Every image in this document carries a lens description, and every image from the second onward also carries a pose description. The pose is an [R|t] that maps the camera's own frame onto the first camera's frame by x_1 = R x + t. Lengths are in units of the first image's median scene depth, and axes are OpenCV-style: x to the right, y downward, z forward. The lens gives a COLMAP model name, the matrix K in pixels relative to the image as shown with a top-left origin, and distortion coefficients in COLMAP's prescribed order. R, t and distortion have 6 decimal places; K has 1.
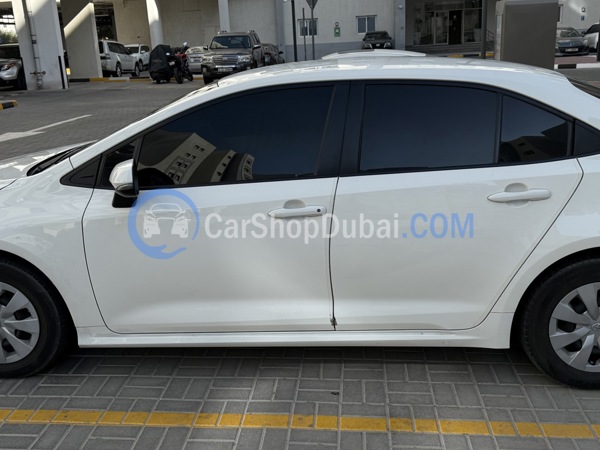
lens RADIAL K [[662.8, 0, 300.0], [0, 662.8, 225.0], [0, 0, 1]] dist [0.204342, -0.501891]
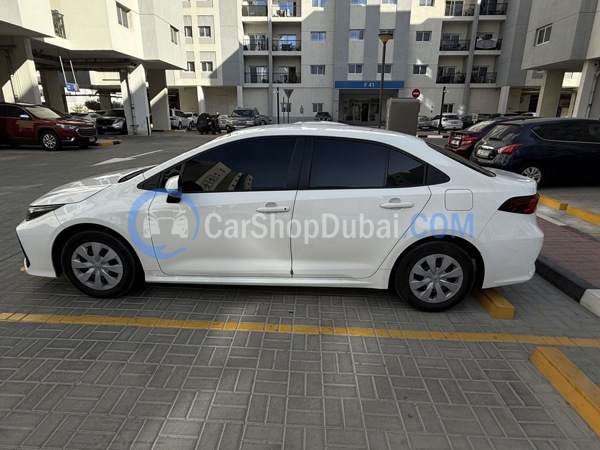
lens RADIAL K [[363.9, 0, 300.0], [0, 363.9, 225.0], [0, 0, 1]] dist [-0.001711, -0.001917]
pose [[0.997523, 0.034345, 0.061389, 0.008740], [-0.035879, 0.999066, 0.024067, -0.003860], [-0.060505, -0.026210, 0.997824, 0.041489]]
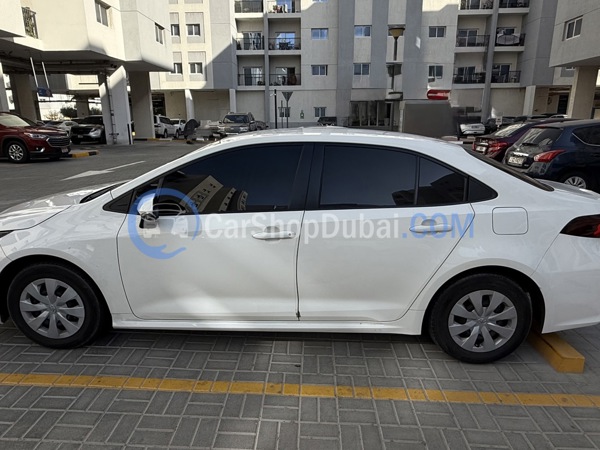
lens RADIAL K [[412.5, 0, 300.0], [0, 412.5, 225.0], [0, 0, 1]] dist [-0.003116, 0.000066]
pose [[0.998013, 0.026918, 0.056961, 0.000362], [-0.025759, 0.999448, -0.020995, -0.022996], [-0.057494, 0.019486, 0.998156, 0.138083]]
